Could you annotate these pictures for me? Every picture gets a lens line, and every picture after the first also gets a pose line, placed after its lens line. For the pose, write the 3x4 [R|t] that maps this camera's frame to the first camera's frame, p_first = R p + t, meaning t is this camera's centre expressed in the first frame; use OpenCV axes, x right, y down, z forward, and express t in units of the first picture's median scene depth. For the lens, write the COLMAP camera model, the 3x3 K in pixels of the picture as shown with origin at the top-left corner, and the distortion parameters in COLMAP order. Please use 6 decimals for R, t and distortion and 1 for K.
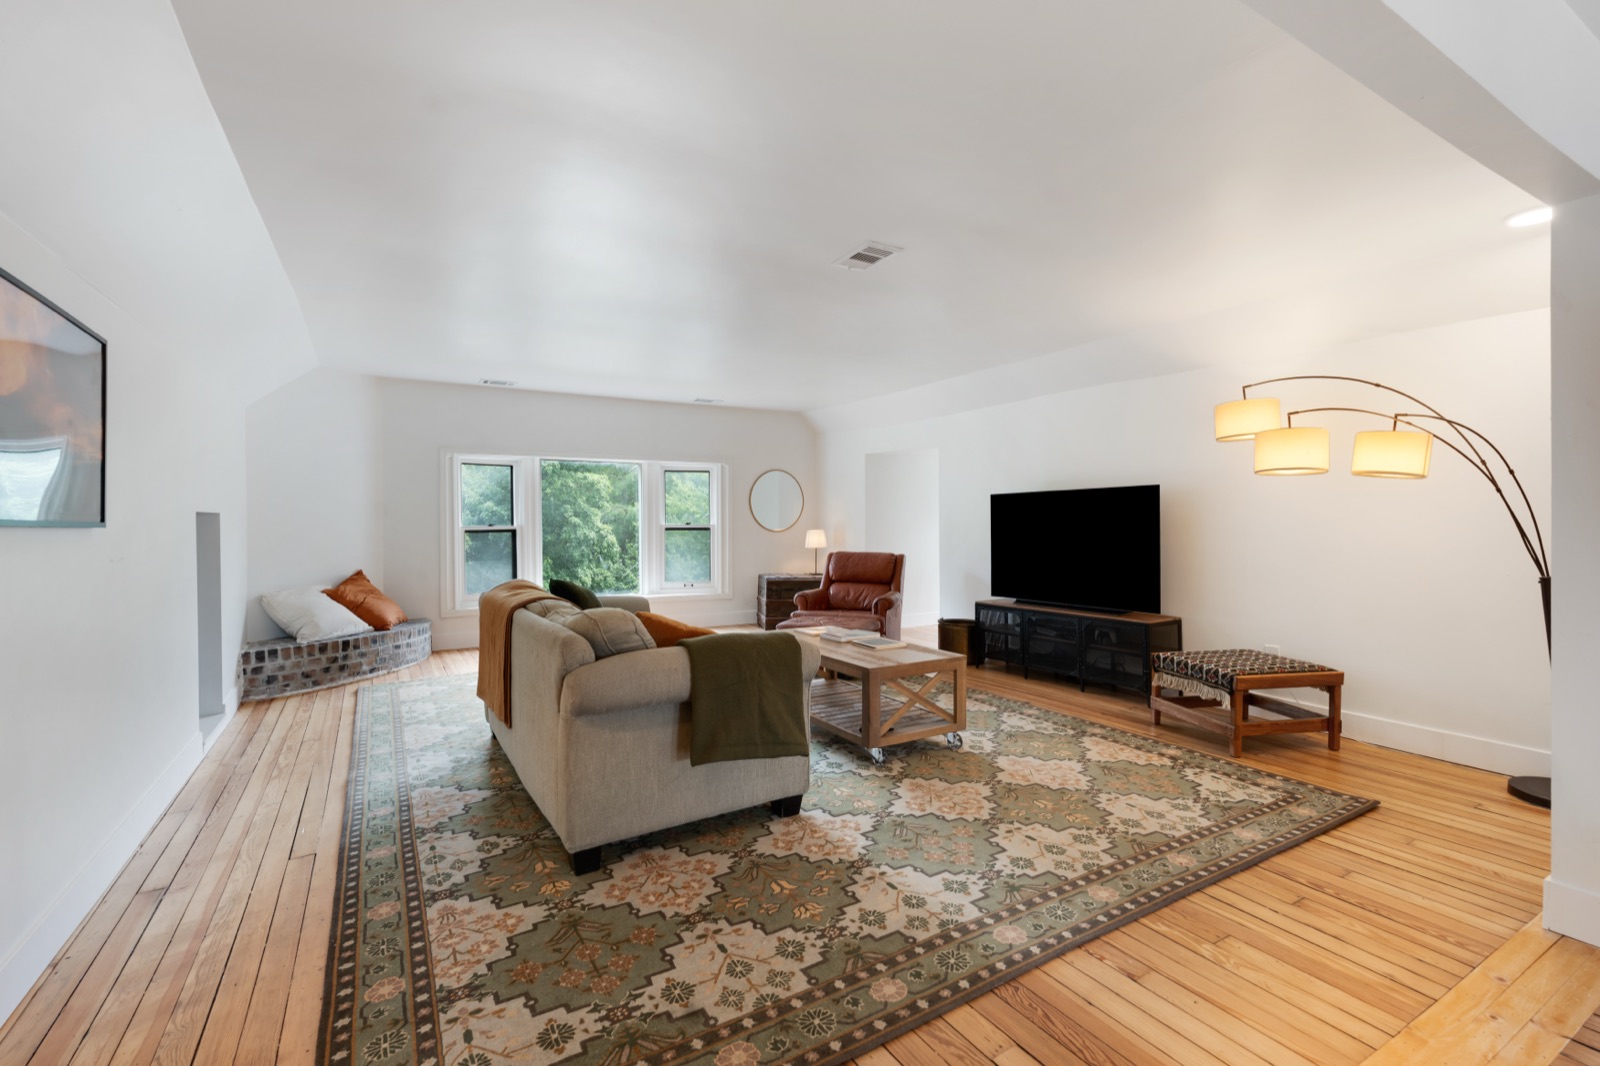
lens RADIAL K [[703.3, 0, 800.0], [0, 703.3, 533.0], [0, 0, 1]] dist [0.001789, 0.000282]
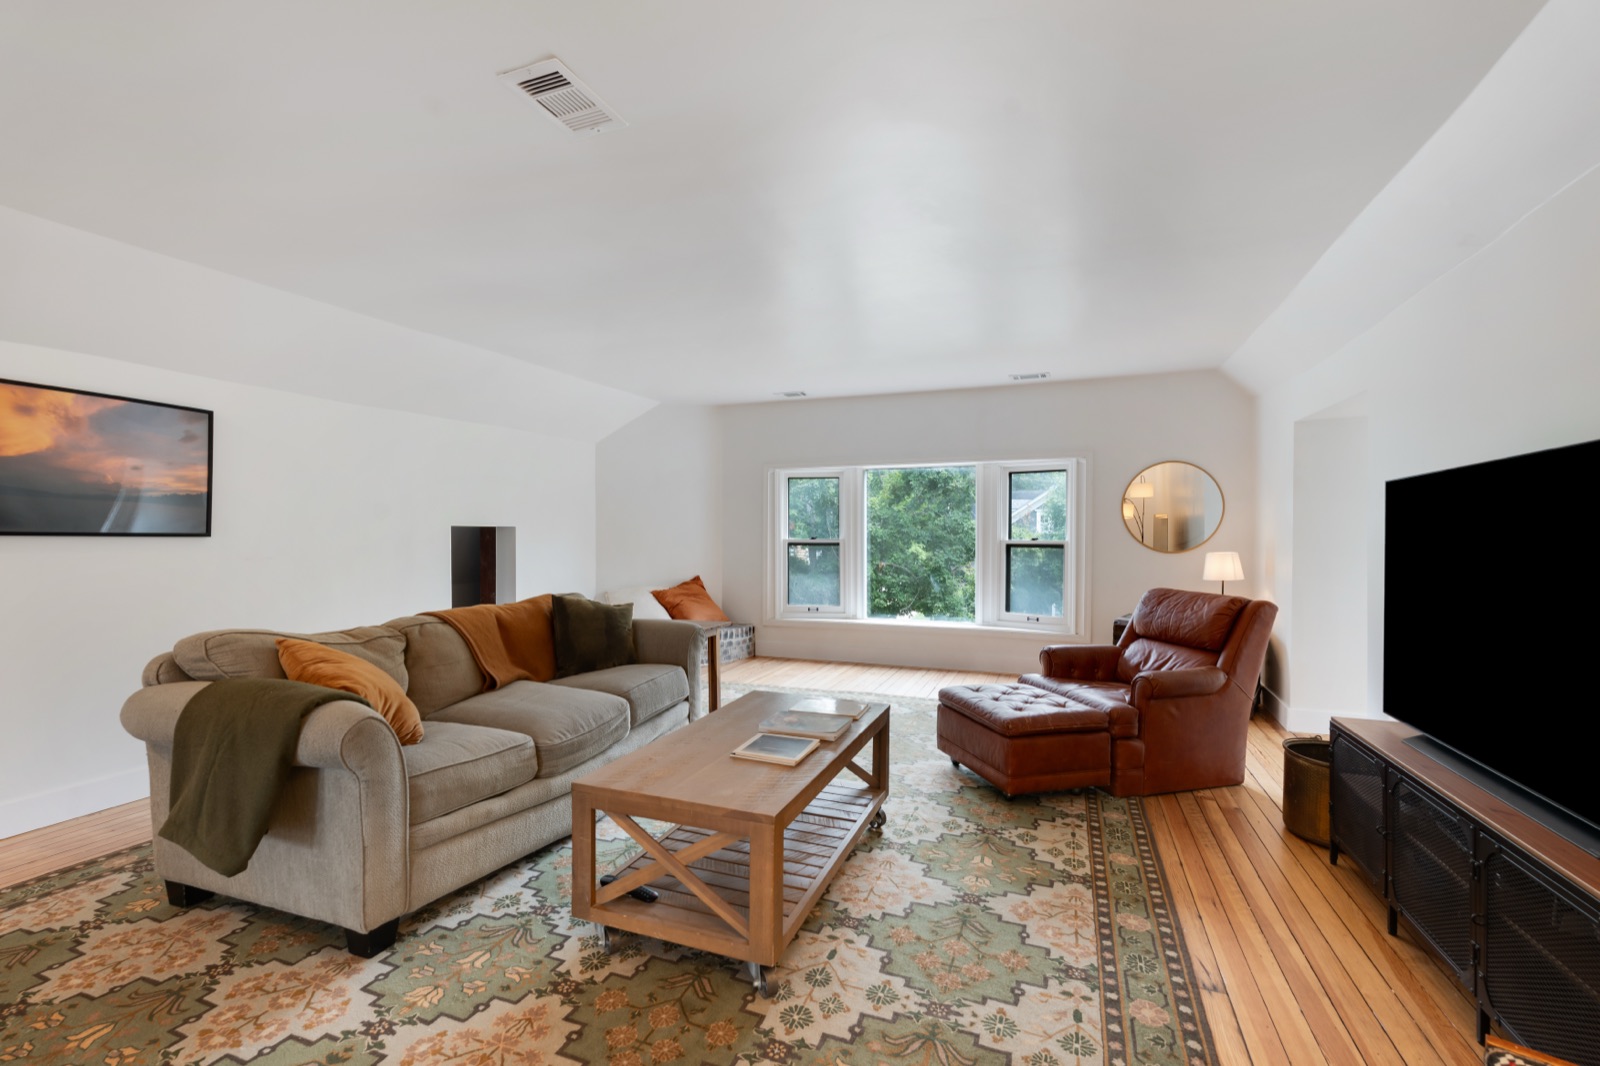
lens RADIAL K [[696.1, 0, 800.0], [0, 696.1, 533.0], [0, 0, 1]] dist [-0.002705, 0.000020]
pose [[0.612460, 0.004632, -0.790488, 0.442004], [-0.018296, 0.999798, -0.008318, -0.013423], [0.790290, 0.019557, 0.612421, 0.500930]]
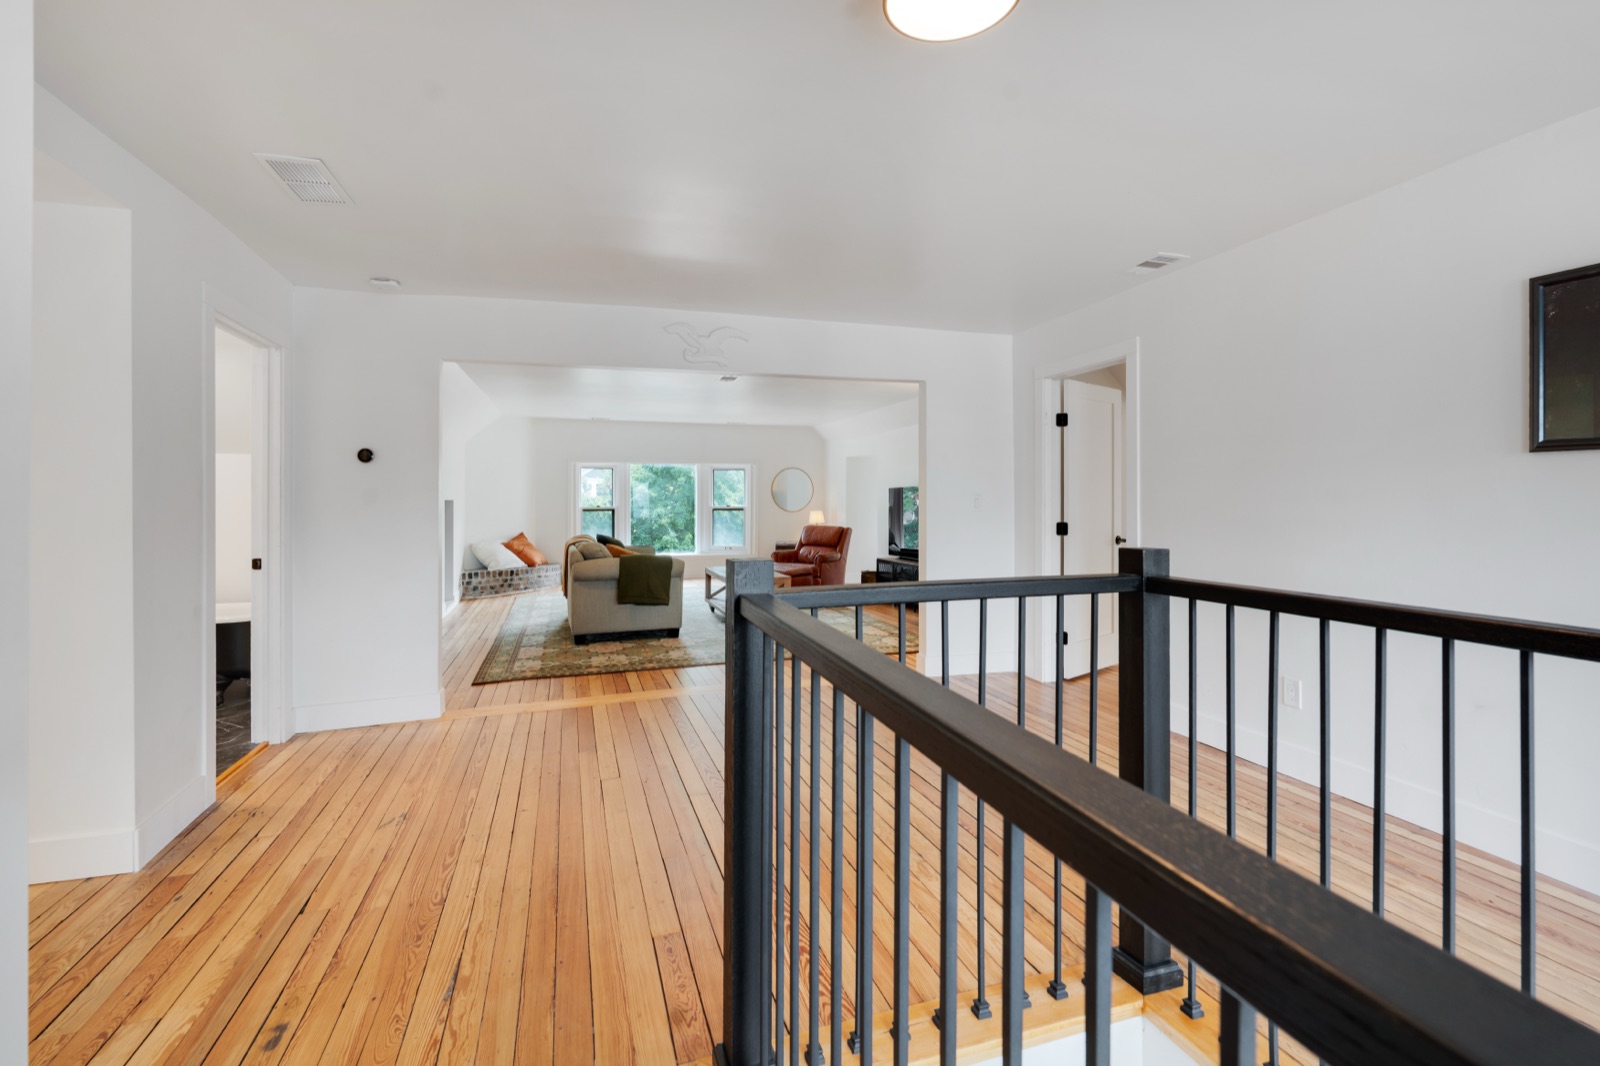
lens RADIAL K [[728.2, 0, 806.7], [0, 728.2, 497.5], [0, 0, 1]] dist [0.000516, 0.000052]
pose [[0.974808, 0.003266, -0.223021, 0.511175], [-0.008351, 0.999726, -0.021861, 0.001318], [0.222889, 0.023173, 0.974568, -0.659774]]
